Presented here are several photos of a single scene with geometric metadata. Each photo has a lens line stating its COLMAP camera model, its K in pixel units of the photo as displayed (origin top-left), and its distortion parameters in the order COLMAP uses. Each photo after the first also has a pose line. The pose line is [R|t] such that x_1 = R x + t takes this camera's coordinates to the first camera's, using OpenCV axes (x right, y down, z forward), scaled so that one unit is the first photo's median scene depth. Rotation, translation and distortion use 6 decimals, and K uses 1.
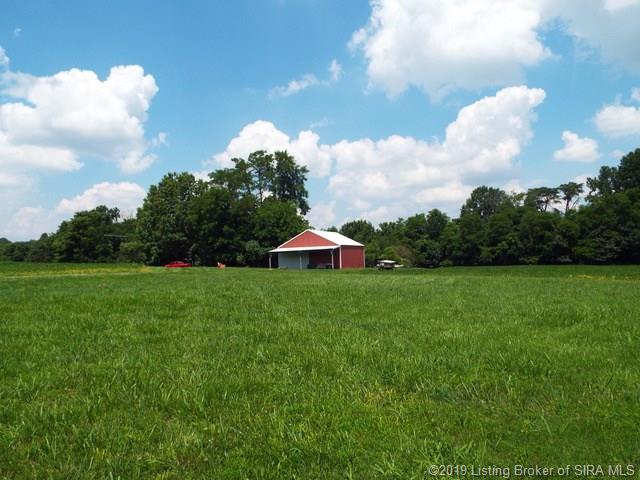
lens RADIAL K [[470.3, 0, 320.0], [0, 470.3, 240.0], [0, 0, 1]] dist [-0.001593, 0.005817]
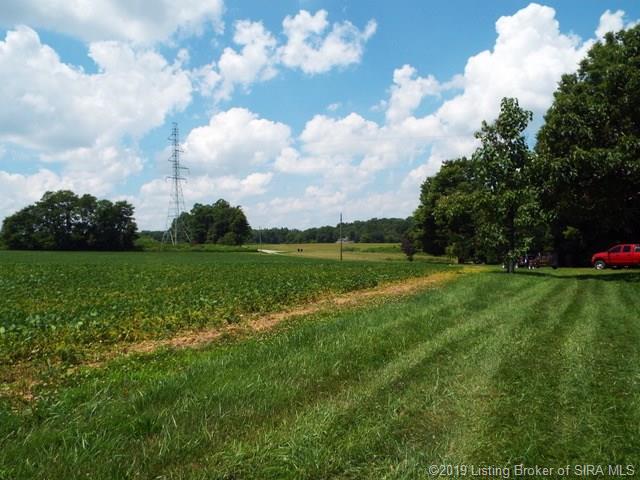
lens RADIAL K [[470.3, 0, 320.0], [0, 470.3, 240.0], [0, 0, 1]] dist [-0.001593, 0.005817]
pose [[0.624881, 0.015760, -0.780561, -0.211007], [0.026088, 0.998816, 0.041052, 0.023365], [0.780284, -0.046016, 0.623731, 0.741115]]
